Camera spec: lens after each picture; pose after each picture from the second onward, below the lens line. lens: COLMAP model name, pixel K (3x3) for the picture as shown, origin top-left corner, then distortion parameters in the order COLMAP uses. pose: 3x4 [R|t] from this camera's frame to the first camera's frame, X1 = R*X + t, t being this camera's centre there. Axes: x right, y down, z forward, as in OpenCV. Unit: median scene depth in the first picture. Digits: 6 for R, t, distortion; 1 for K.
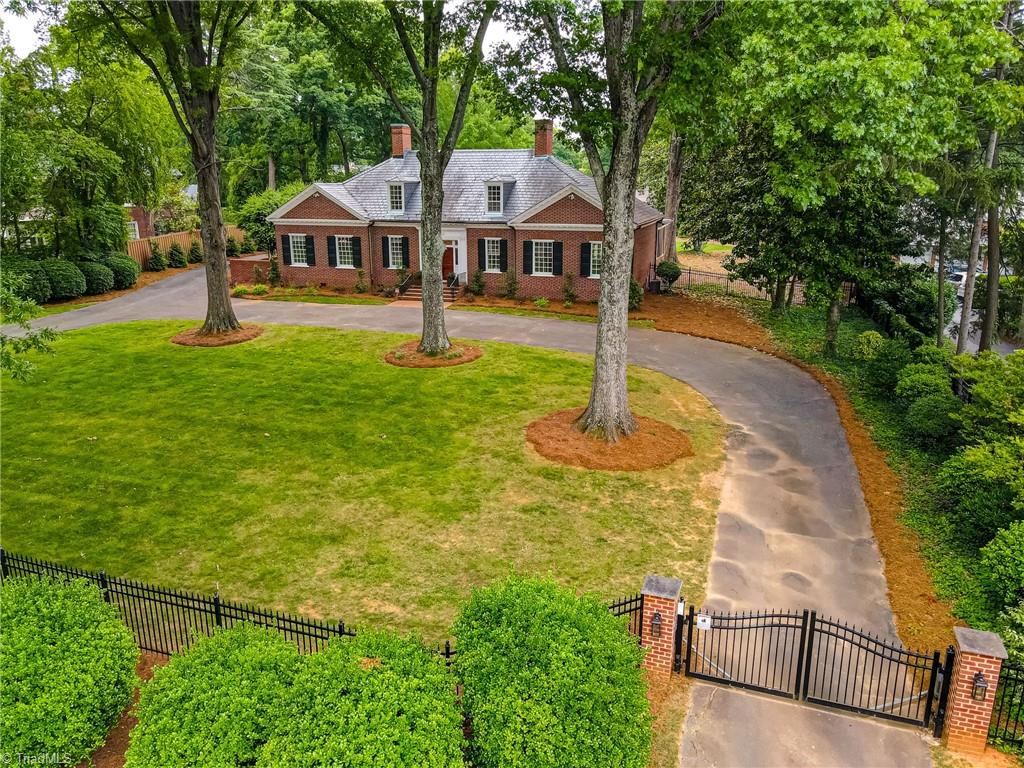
lens RADIAL K [[752.3, 0, 513.4], [0, 752.3, 379.6], [0, 0, 1]] dist [0.006034, 0.014389]
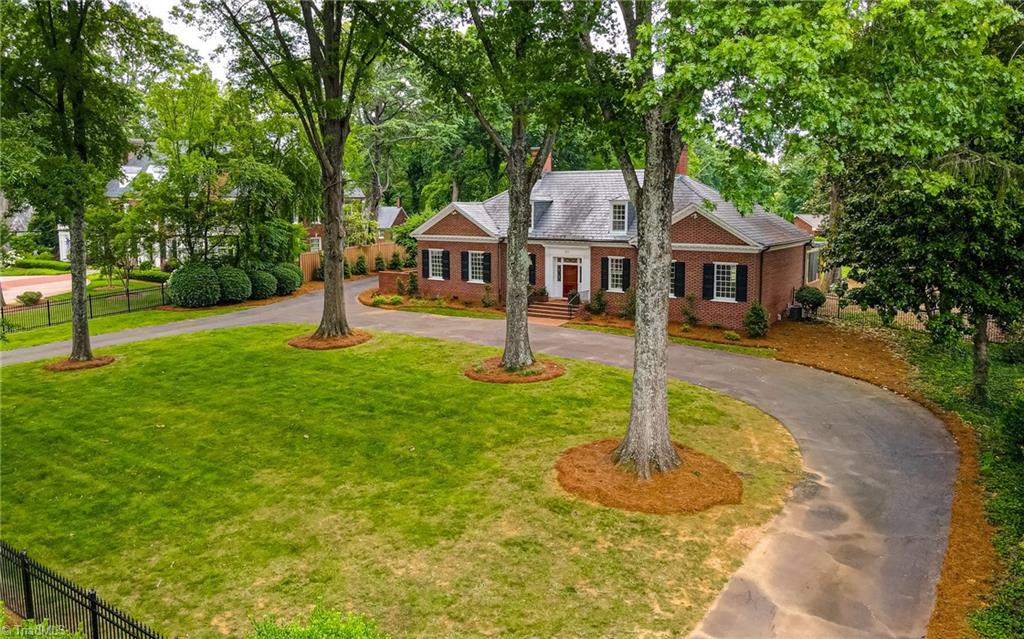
lens RADIAL K [[752.0, 0, 511.1], [0, 752.0, 284.5], [0, 0, 1]] dist [-0.004325, 0.046050]
pose [[0.962264, 0.031748, -0.270260, 0.200280], [-0.072901, 0.986943, -0.143626, -0.003794], [0.262172, 0.157908, 0.952014, 0.071816]]
